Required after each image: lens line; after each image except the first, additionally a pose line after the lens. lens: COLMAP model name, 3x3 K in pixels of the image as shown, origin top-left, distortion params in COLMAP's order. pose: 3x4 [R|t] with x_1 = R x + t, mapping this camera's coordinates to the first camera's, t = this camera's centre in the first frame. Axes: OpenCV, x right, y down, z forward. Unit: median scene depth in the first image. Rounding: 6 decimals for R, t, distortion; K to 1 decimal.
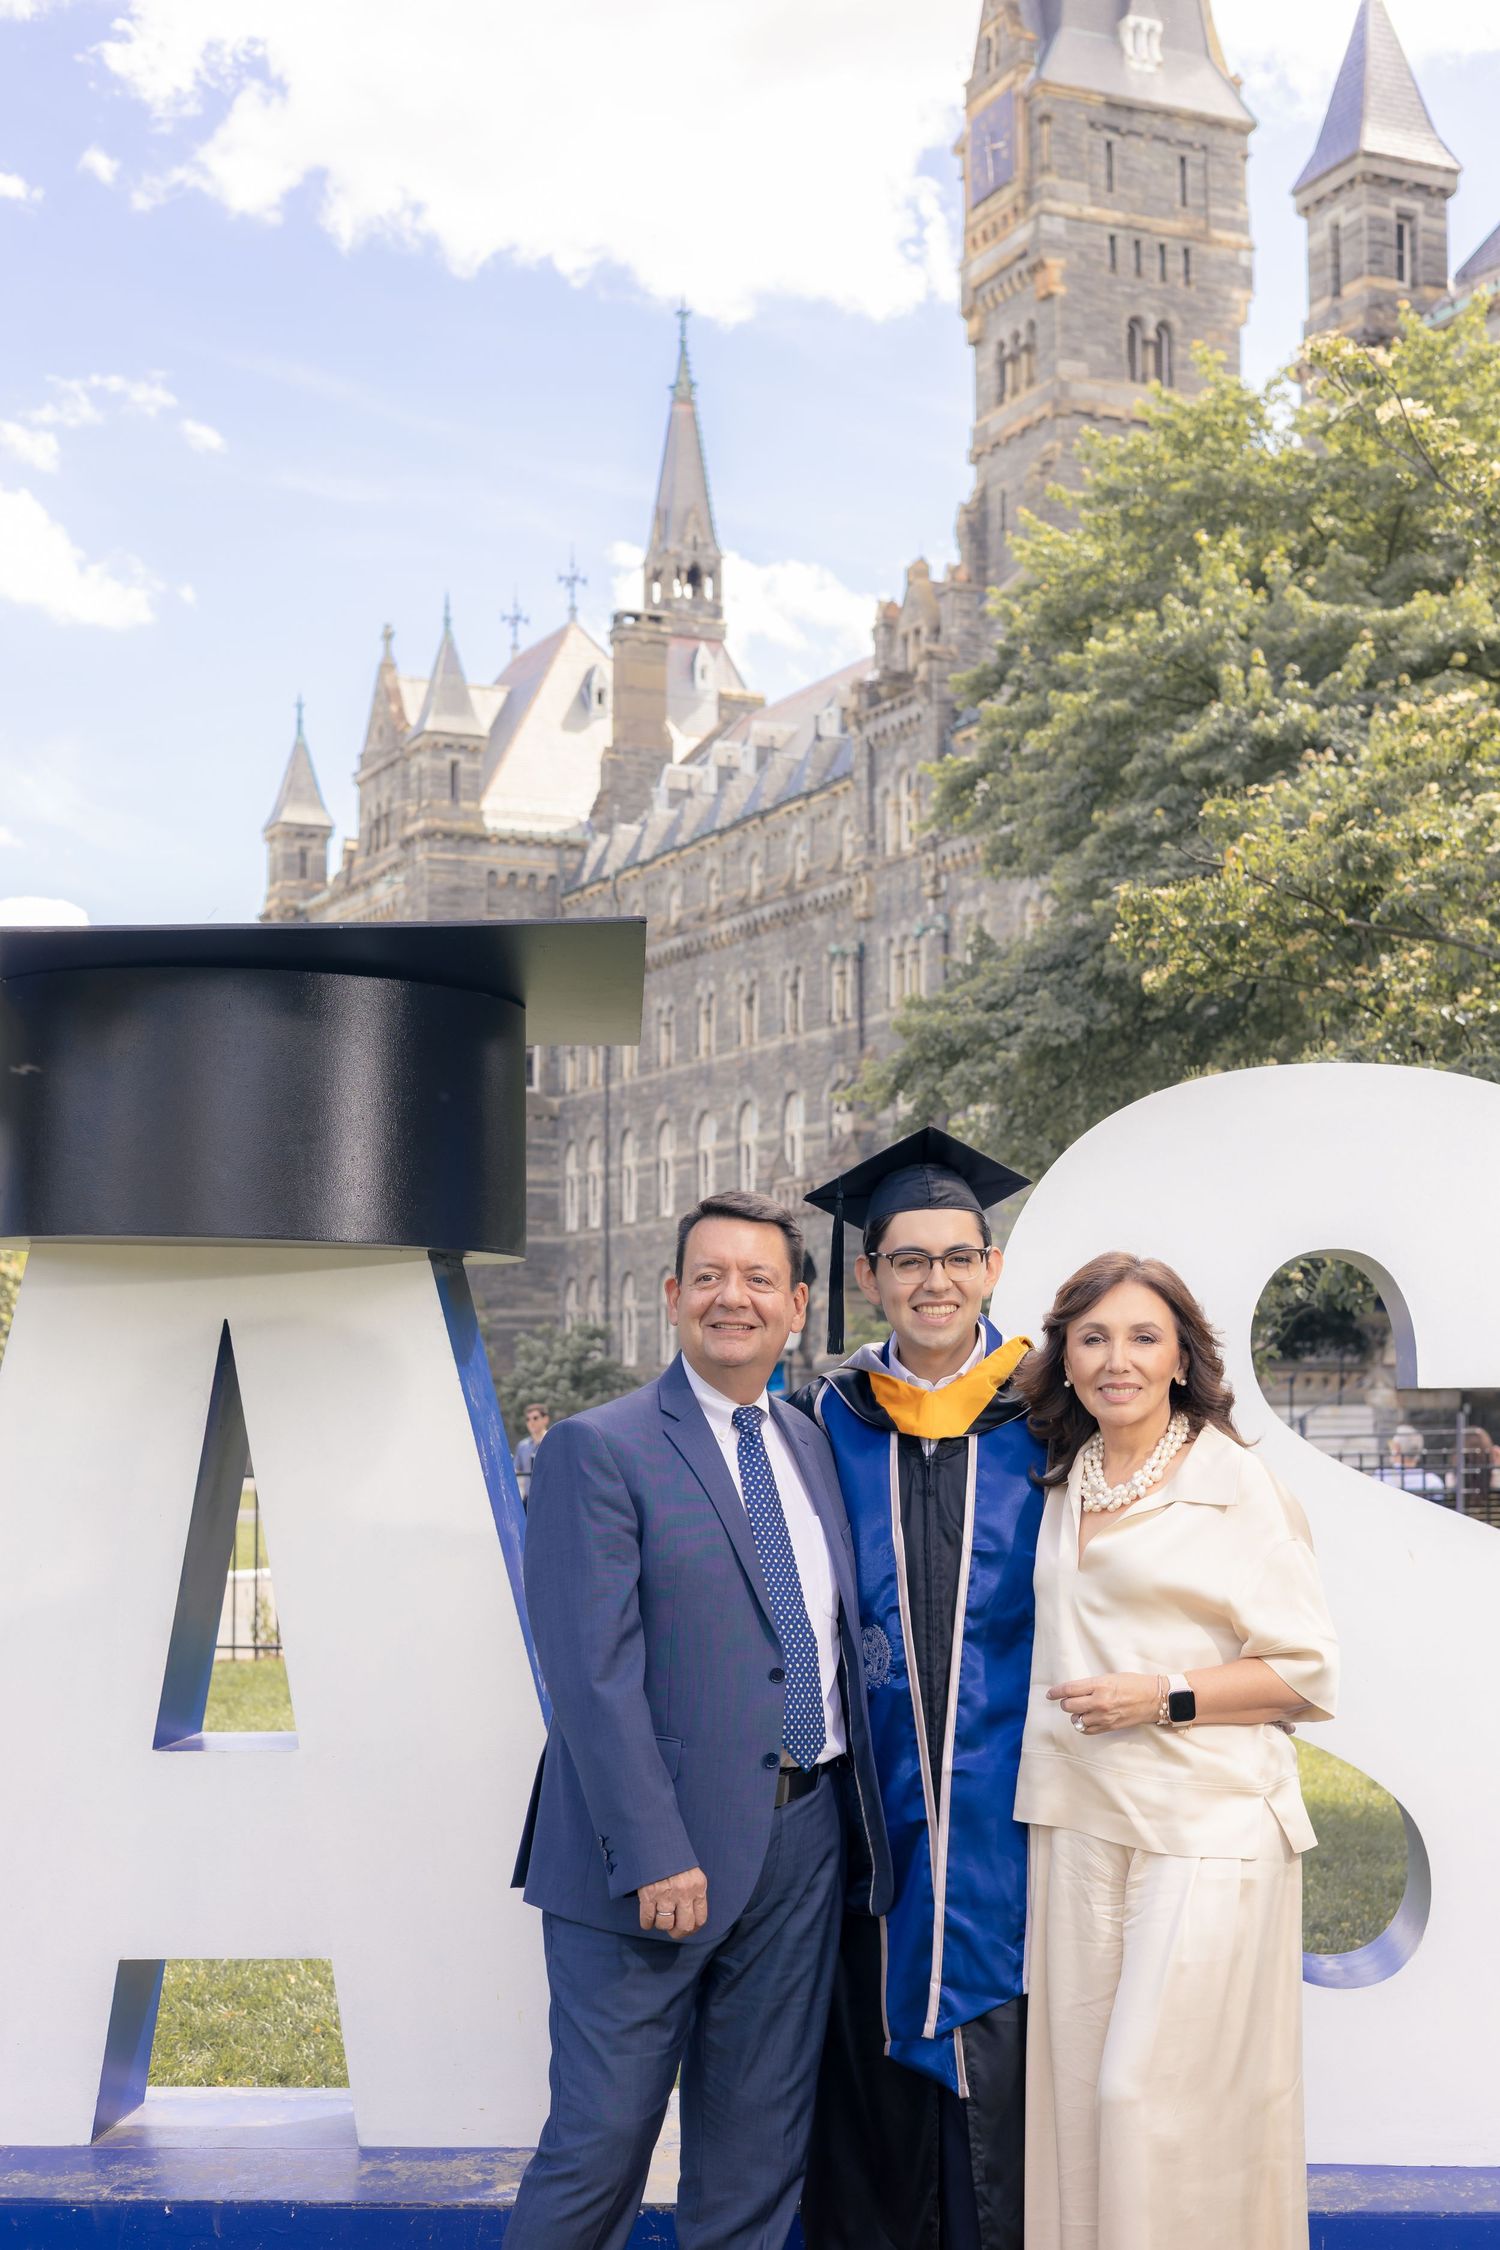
lens RADIAL K [[3228.2, 0, 750.0], [0, 3228.2, 1125.0], [0, 0, 1]] dist [0.000467, 0.046354]
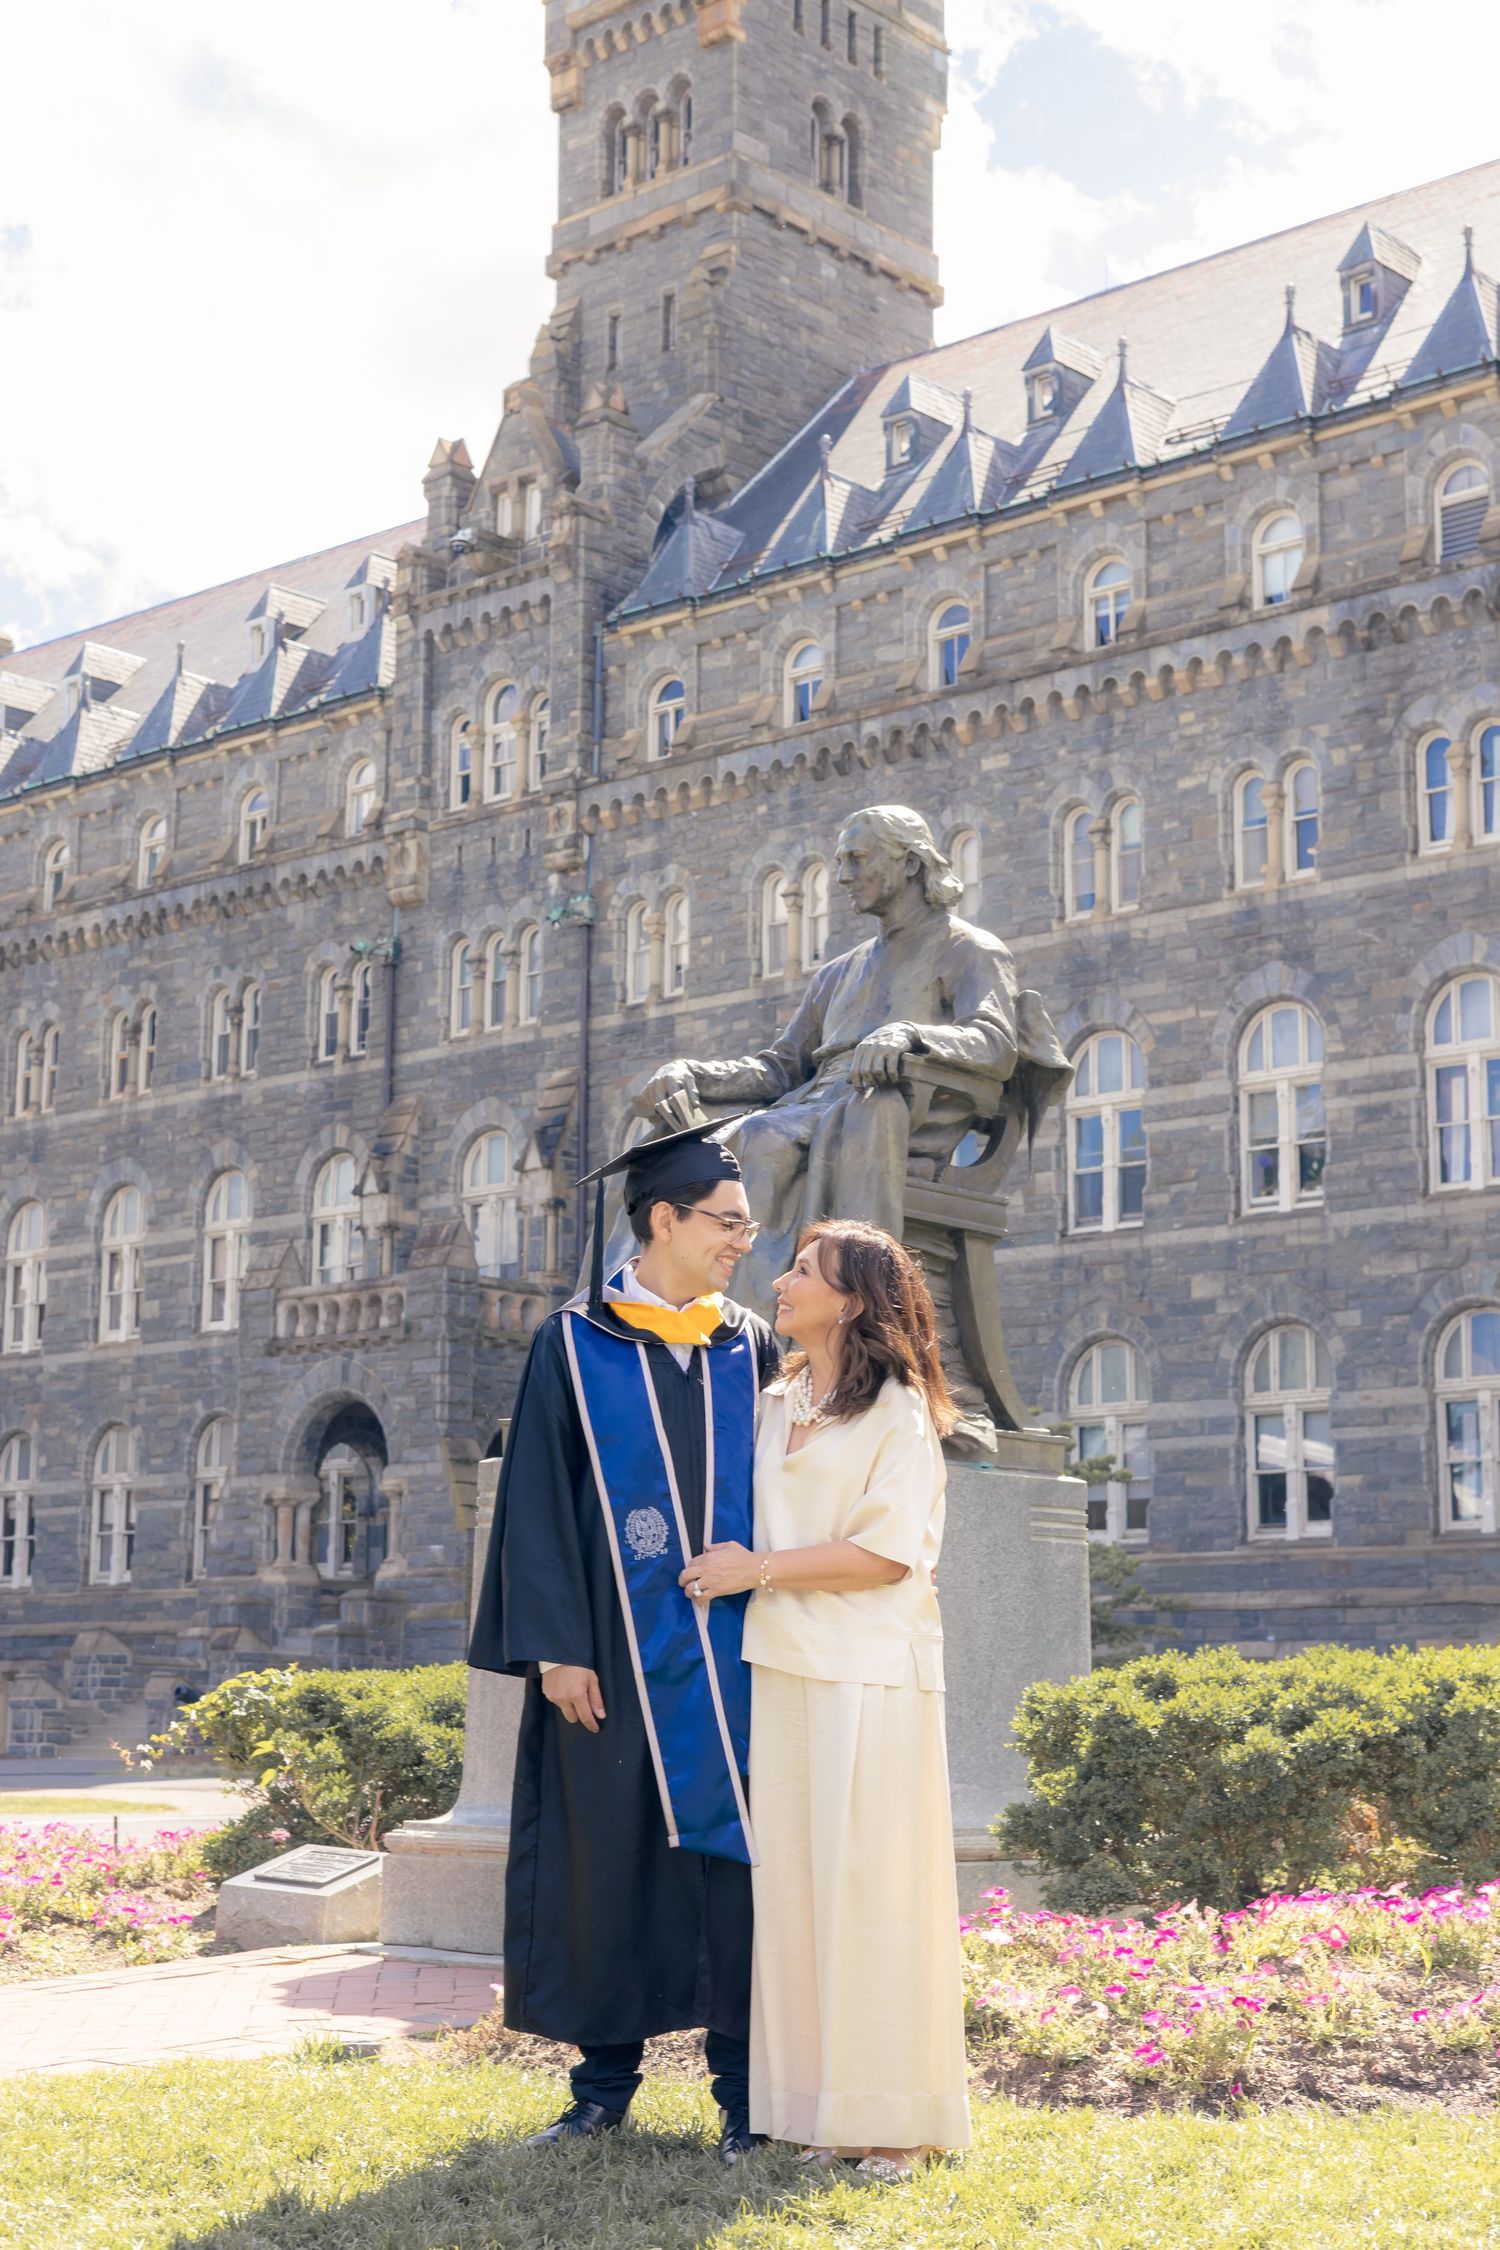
lens RADIAL K [[3347.5, 0, 718.4], [0, 3347.5, 1087.3], [0, 0, 1]] dist [0.003966, 0.001105]
pose [[0.909149, 0.081856, 0.408347, -0.167967], [-0.042946, 0.993694, -0.103579, 0.037733], [-0.414250, 0.076632, 0.906931, 0.333456]]
